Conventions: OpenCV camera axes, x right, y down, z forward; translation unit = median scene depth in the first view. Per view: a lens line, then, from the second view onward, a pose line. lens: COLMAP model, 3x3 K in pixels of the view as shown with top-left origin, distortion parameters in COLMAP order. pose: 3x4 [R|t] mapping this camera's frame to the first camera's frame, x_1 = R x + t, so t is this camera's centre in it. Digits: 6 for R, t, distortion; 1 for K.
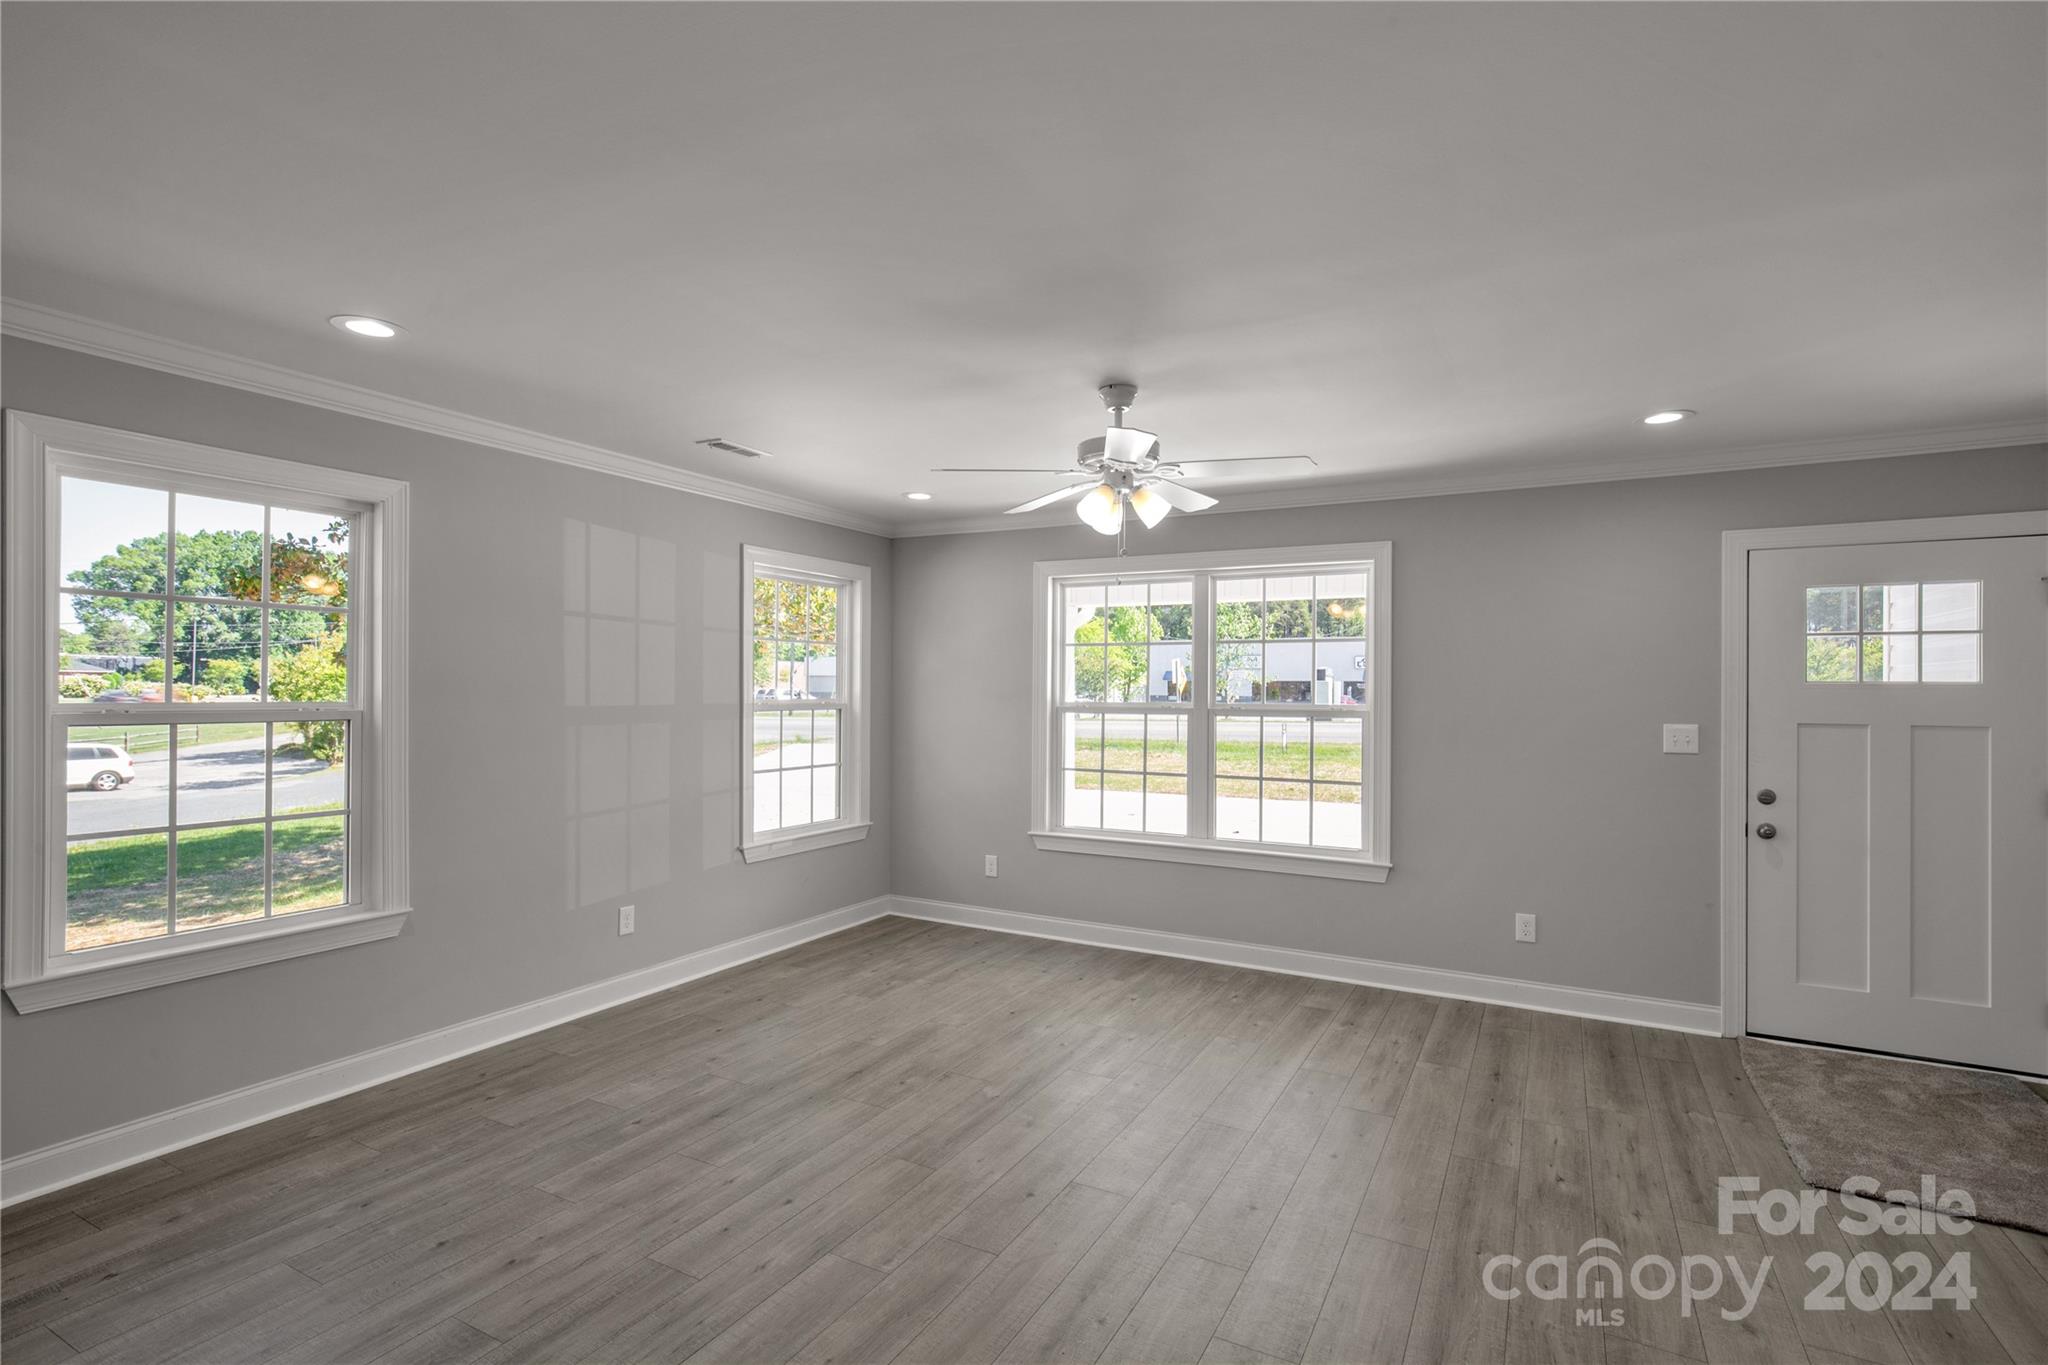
lens RADIAL K [[978.8, 0, 1017.2], [0, 978.8, 680.3], [0, 0, 1]] dist [-0.020011, 0.013848]
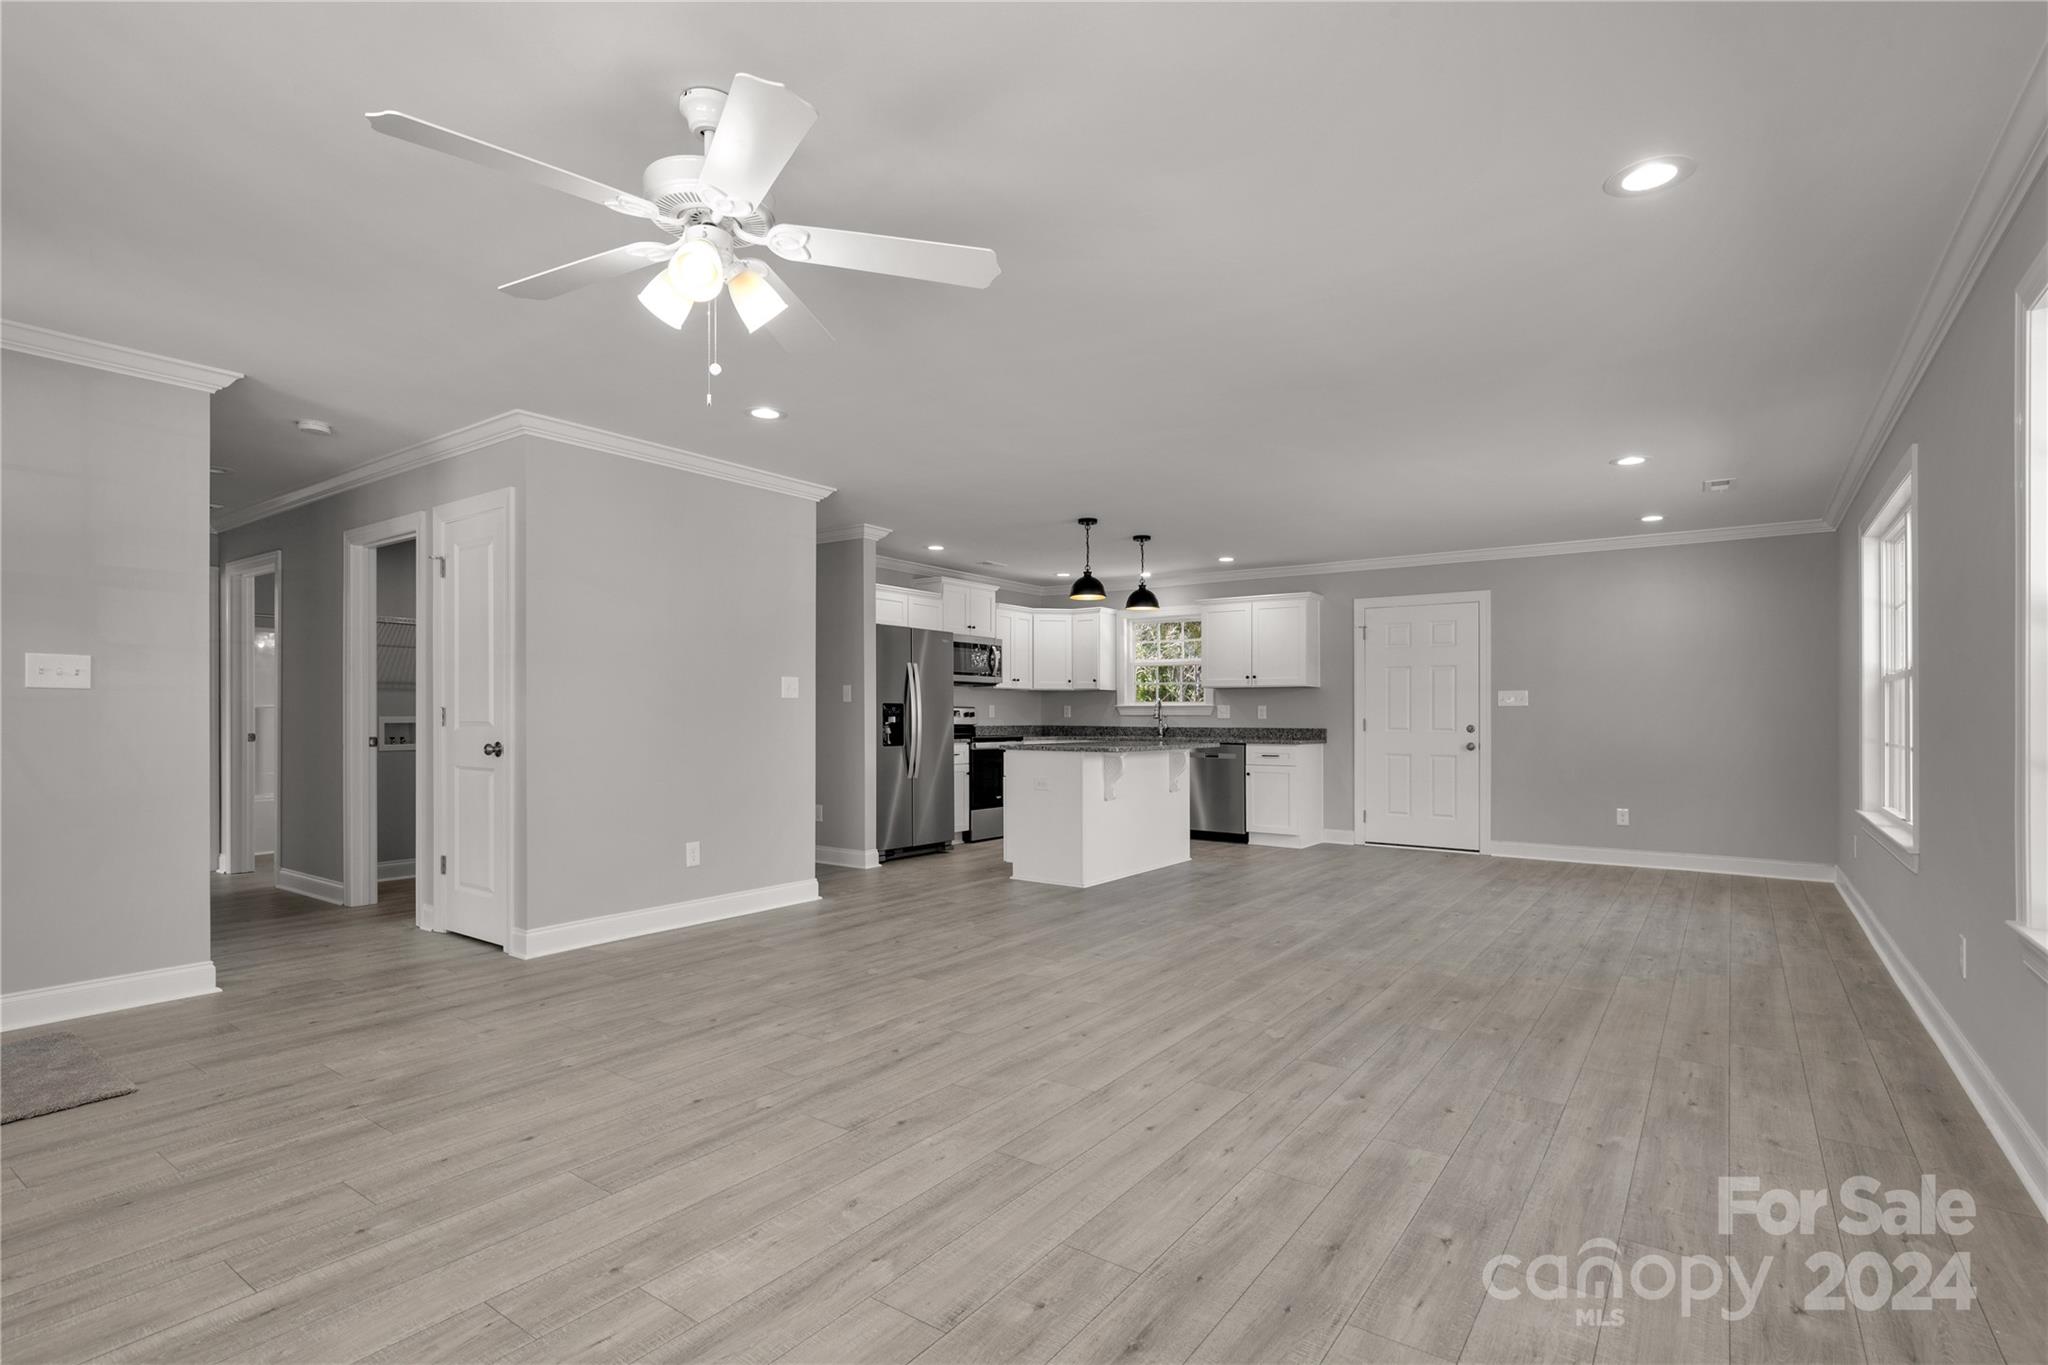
lens RADIAL K [[998.3, 0, 1018.4], [0, 998.3, 697.0], [0, 0, 1]] dist [-0.001447, -0.000110]
pose [[-0.993064, -0.008090, 0.117294, -0.149542], [-0.011165, 0.999610, -0.025583, 0.092072], [-0.117041, -0.026716, -0.992768, 1.383096]]
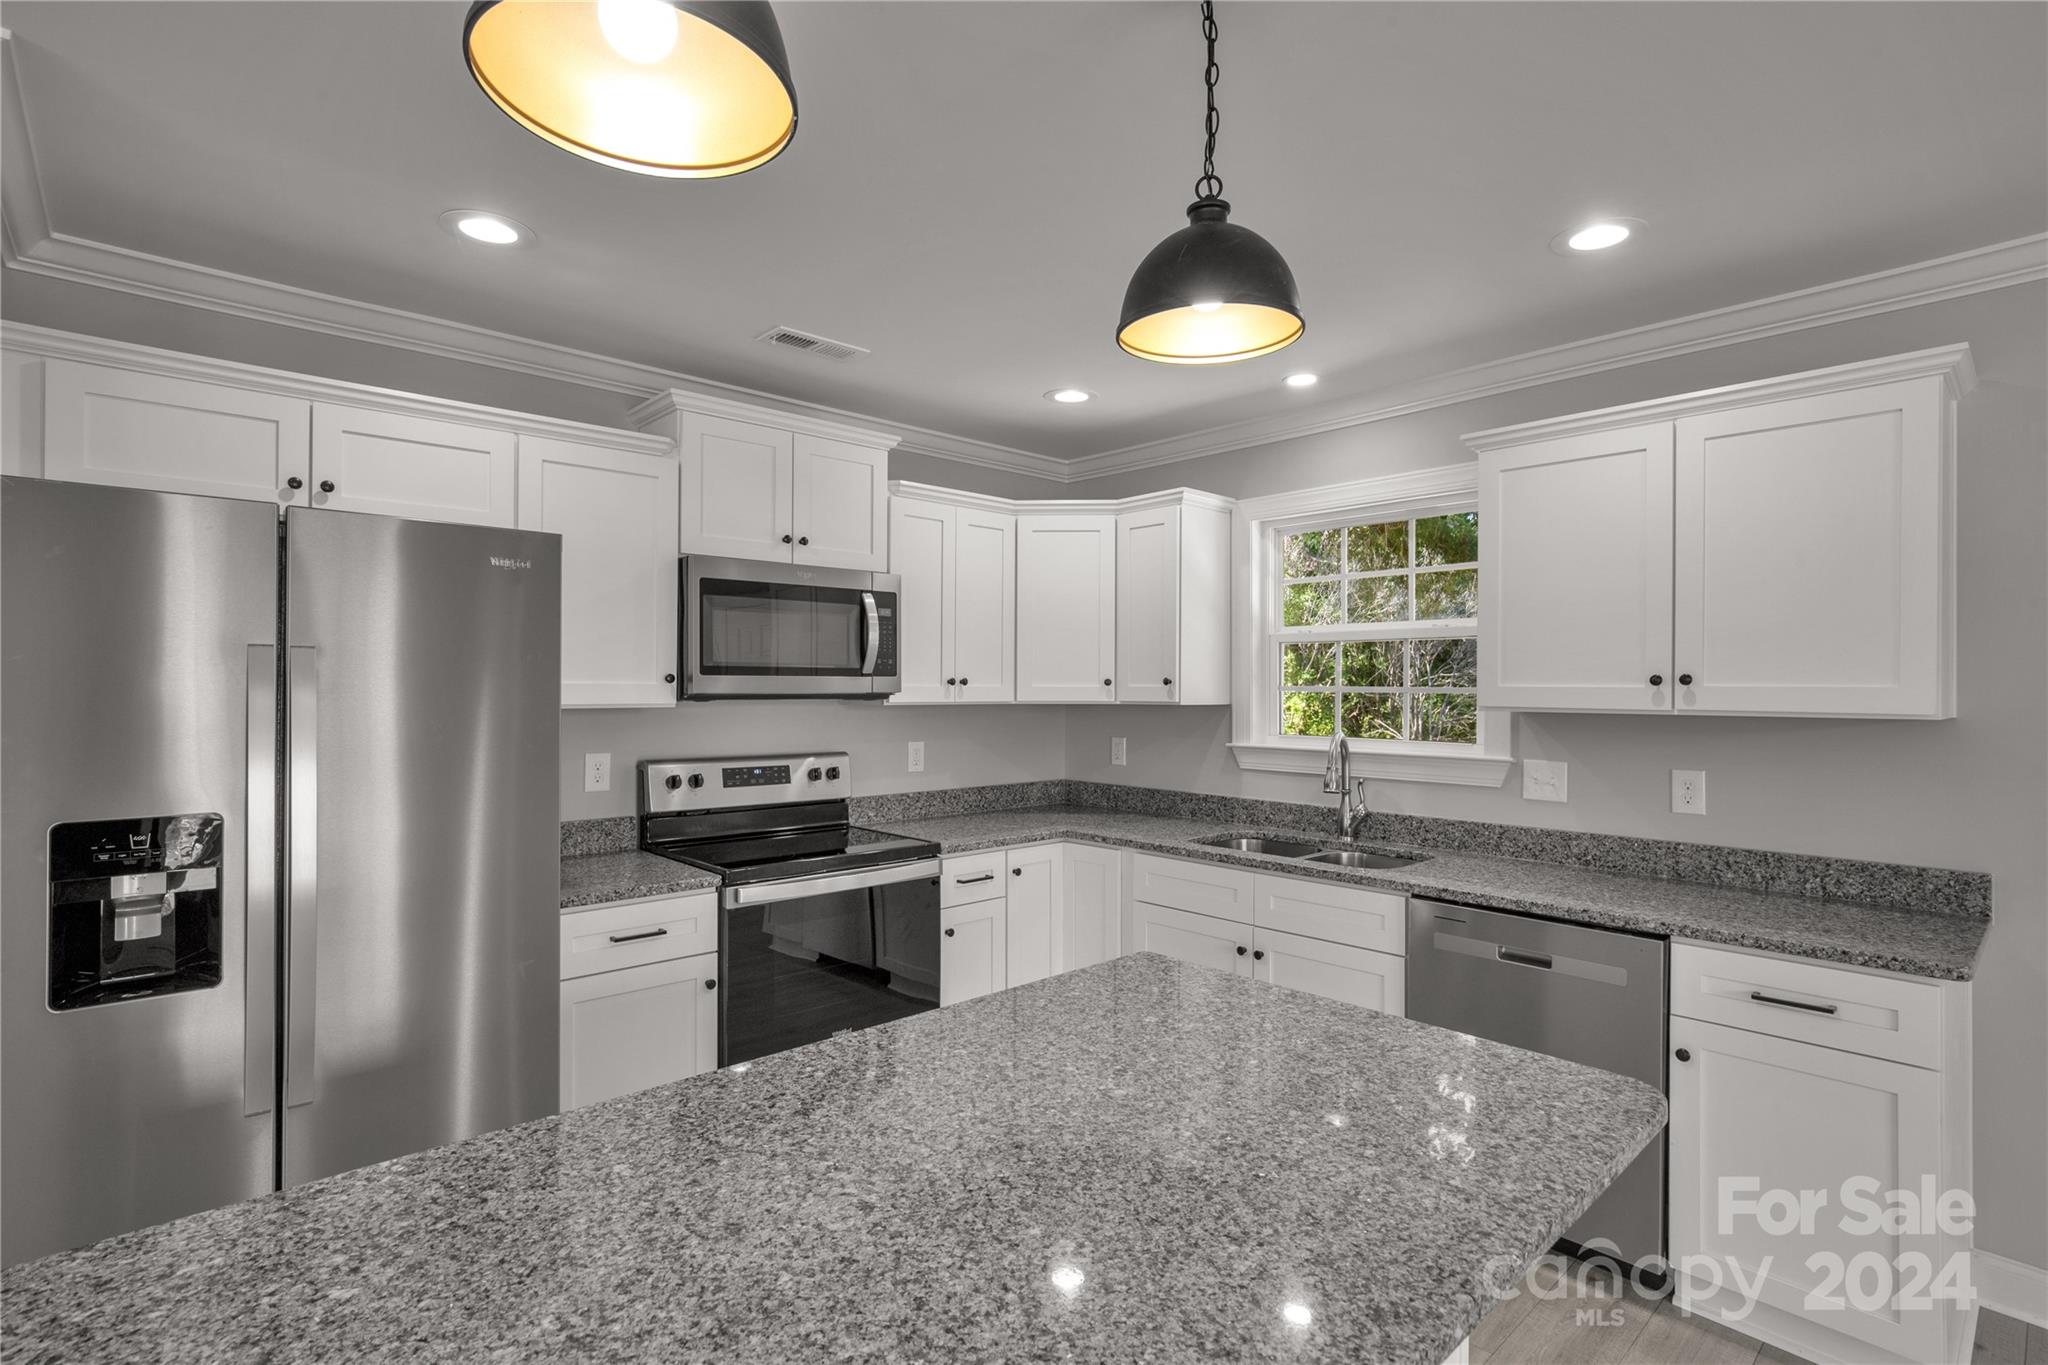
lens RADIAL K [[981.8, 0, 1025.0], [0, 981.8, 692.3], [0, 0, 1]] dist [-0.002942, 0.000150]
pose [[-0.950771, -0.011679, 0.309675, -0.206900], [-0.011888, 0.999929, 0.001212, -0.003800], [-0.309667, -0.002529, -0.950842, -0.175345]]
